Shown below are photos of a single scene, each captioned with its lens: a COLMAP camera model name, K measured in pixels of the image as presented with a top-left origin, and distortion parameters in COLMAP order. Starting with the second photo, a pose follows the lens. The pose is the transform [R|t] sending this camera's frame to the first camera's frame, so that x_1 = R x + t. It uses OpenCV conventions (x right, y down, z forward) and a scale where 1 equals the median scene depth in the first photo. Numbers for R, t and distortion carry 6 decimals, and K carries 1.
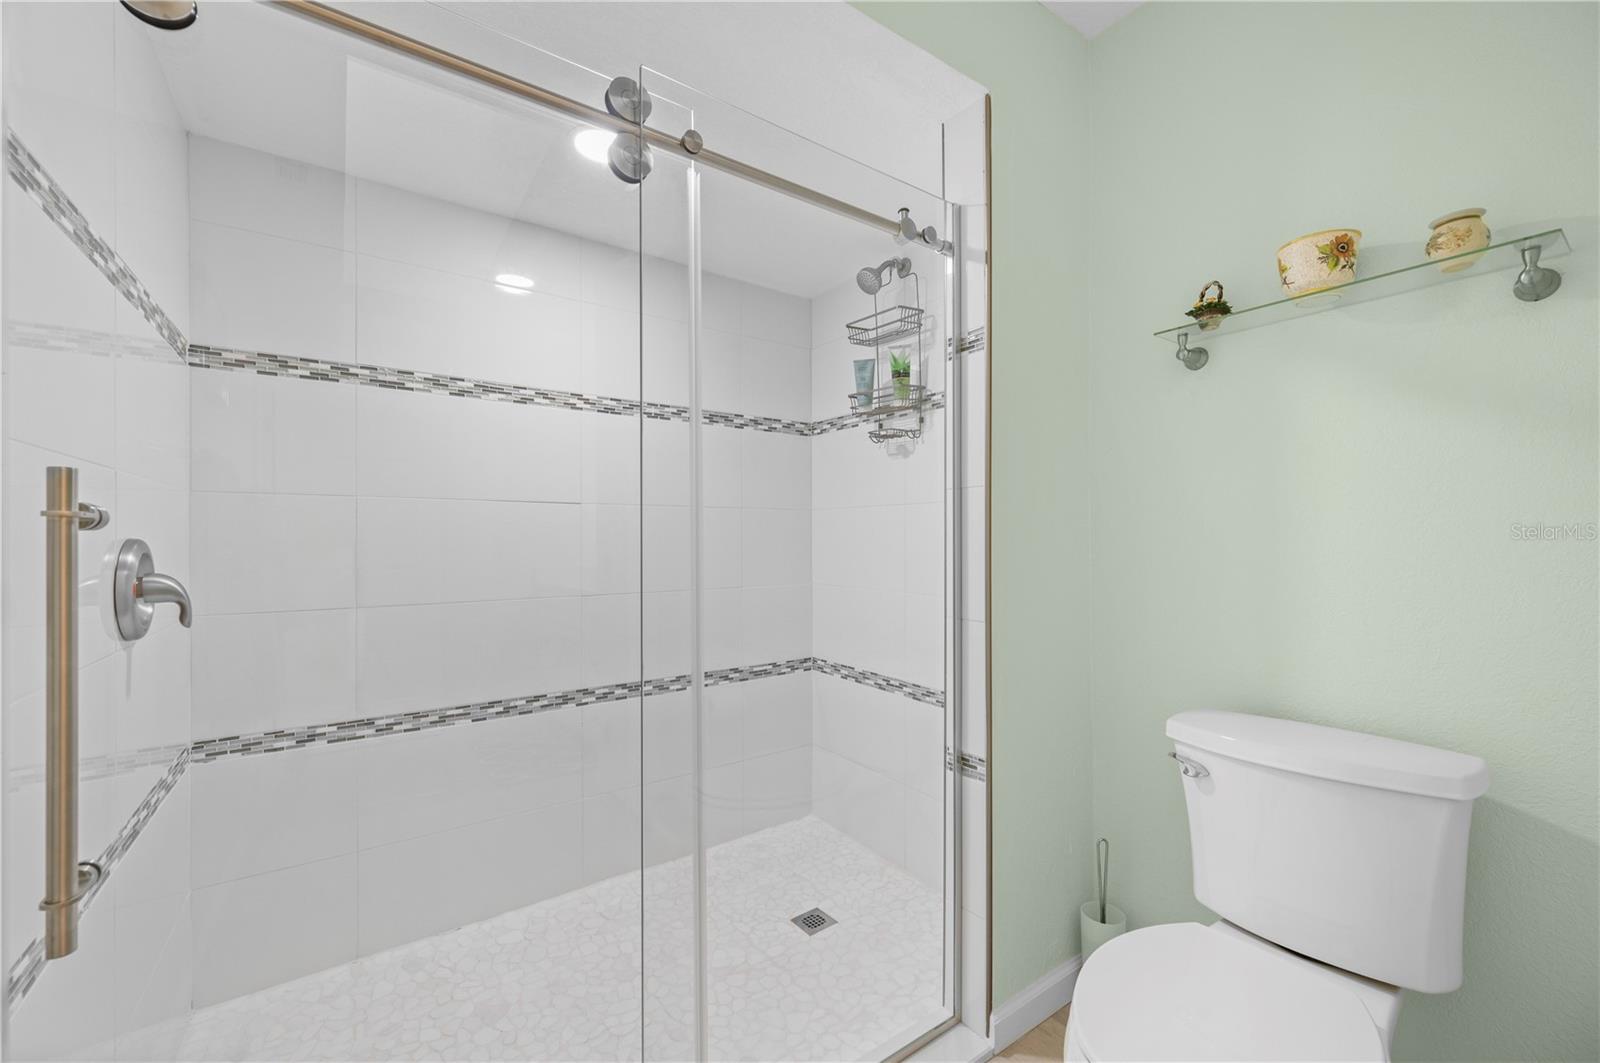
lens RADIAL K [[631.6, 0, 797.7], [0, 631.6, 536.9], [0, 0, 1]] dist [0.000957, -0.000525]
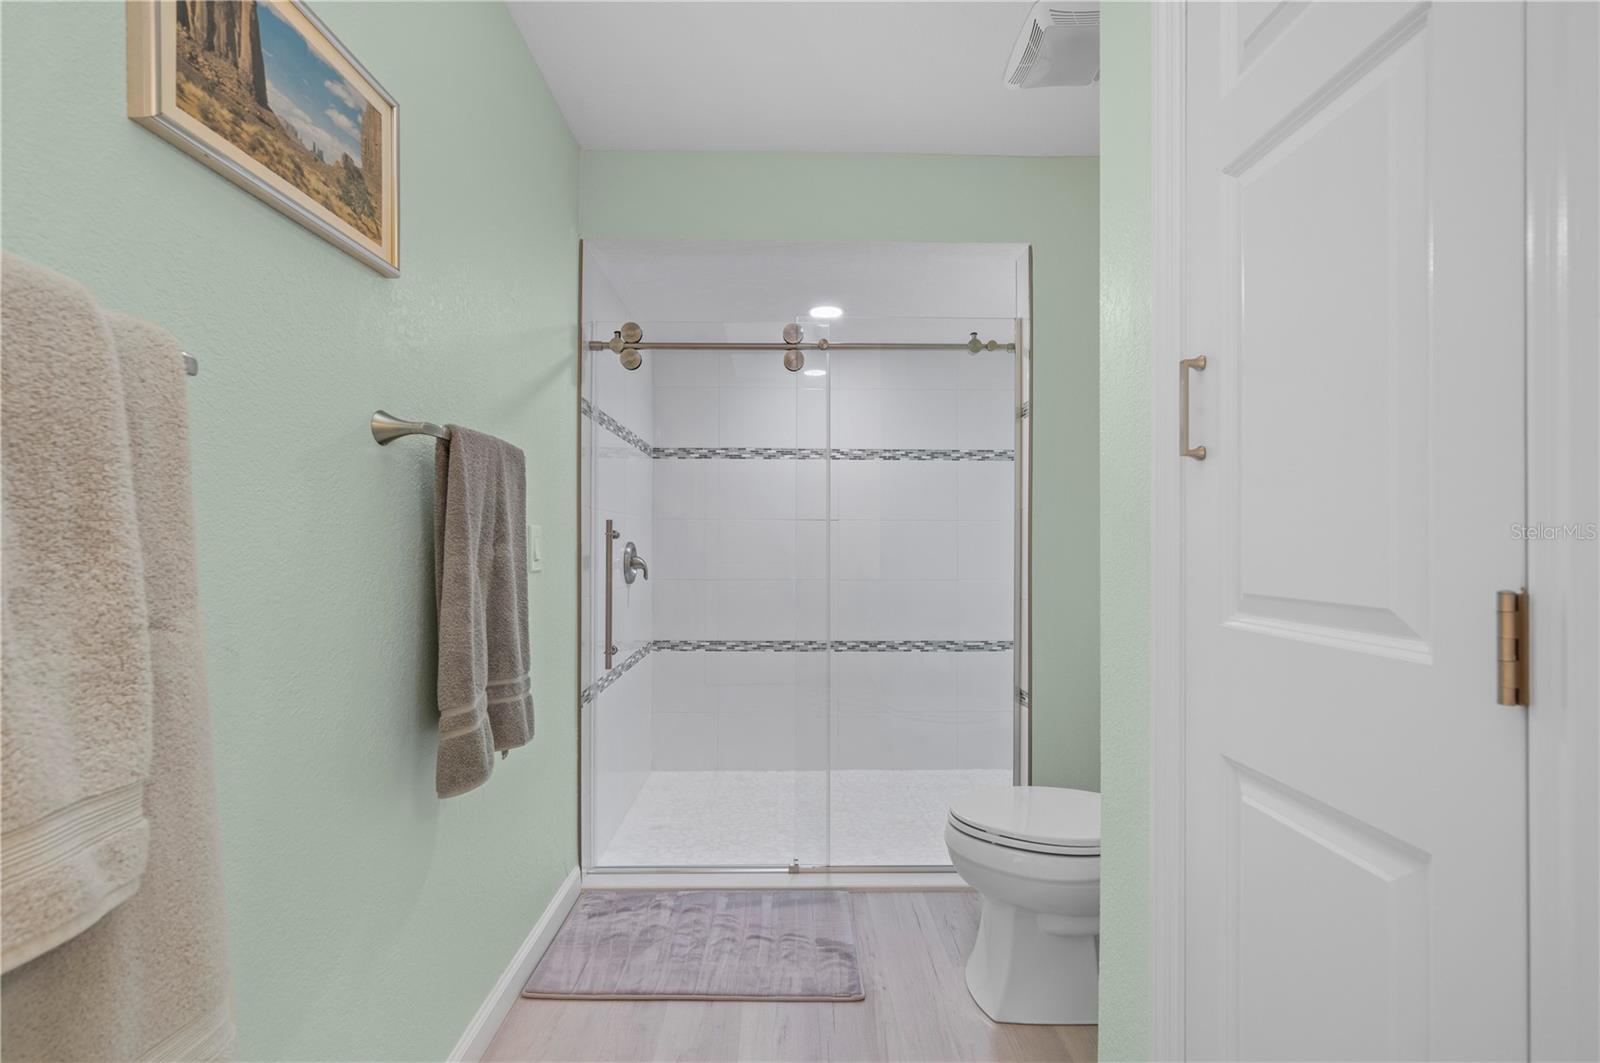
lens RADIAL K [[690.1, 0, 799.4], [0, 690.1, 535.9], [0, 0, 1]] dist [0.000106, 0.000046]
pose [[0.825951, -0.001252, -0.563740, 0.619127], [-0.003980, 0.999960, -0.008053, -0.000809], [0.563727, 0.008895, 0.825913, -0.519970]]
